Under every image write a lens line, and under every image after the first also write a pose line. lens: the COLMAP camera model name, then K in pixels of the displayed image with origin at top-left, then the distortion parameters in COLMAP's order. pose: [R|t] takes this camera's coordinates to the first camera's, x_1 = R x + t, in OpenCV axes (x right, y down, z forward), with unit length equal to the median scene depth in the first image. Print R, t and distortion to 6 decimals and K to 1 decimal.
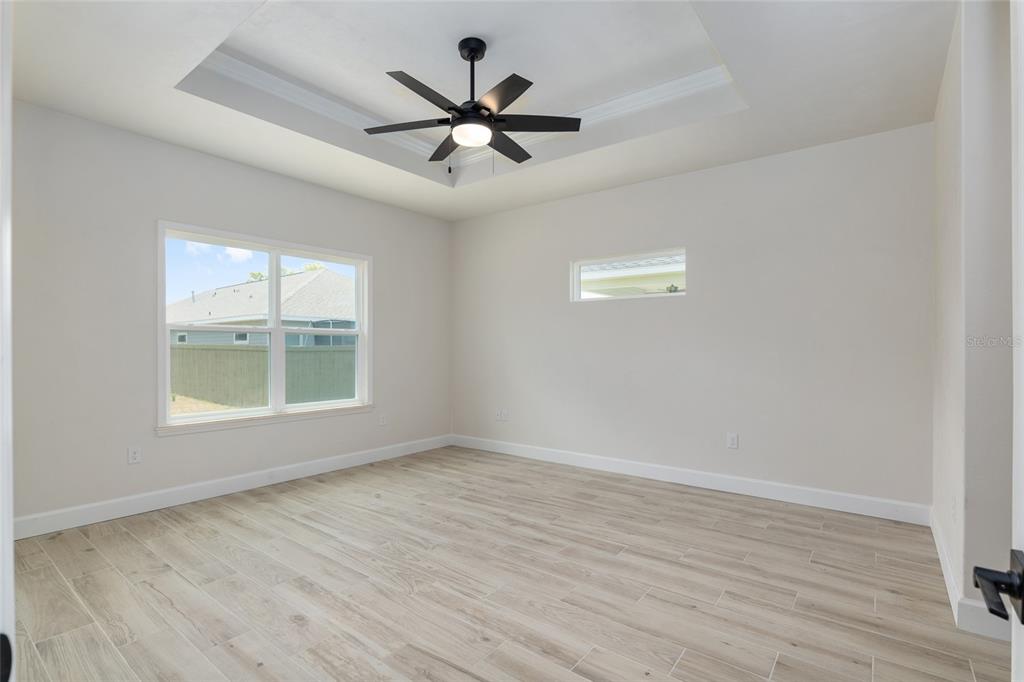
lens RADIAL K [[480.6, 0, 508.9], [0, 480.6, 343.6], [0, 0, 1]] dist [-0.021306, 0.001246]
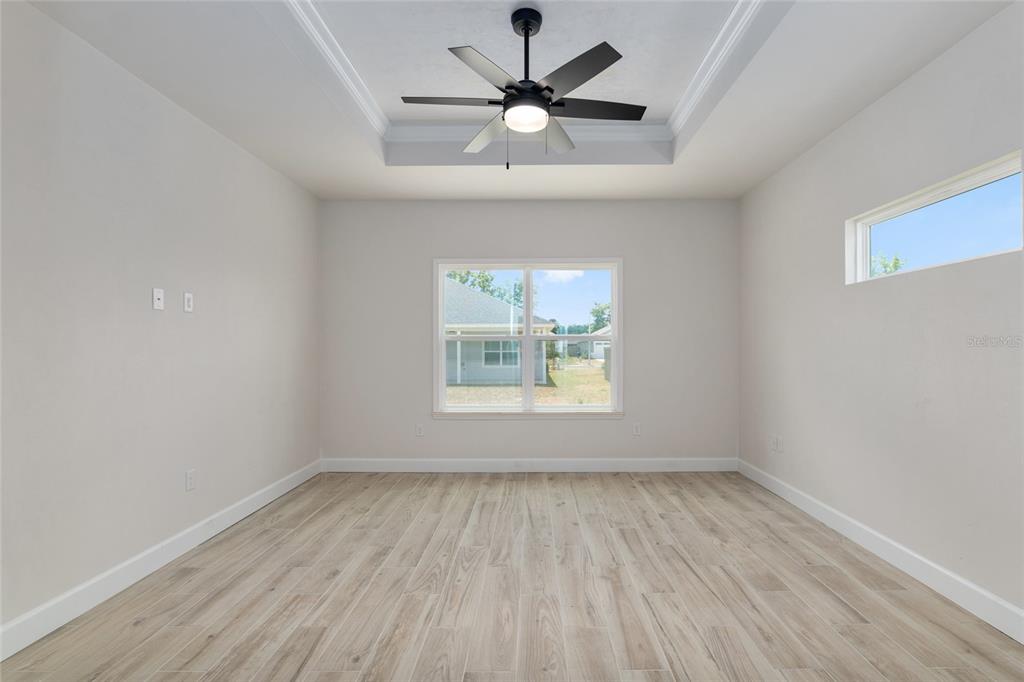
lens RADIAL K [[482.9, 0, 531.3], [0, 482.9, 352.7], [0, 0, 1]] dist [-0.022244, 0.001324]
pose [[0.616816, 0.005079, -0.787091, 0.595789], [0.009998, 0.999848, 0.014287, -0.010157], [0.787043, -0.016682, 0.616672, 0.440187]]
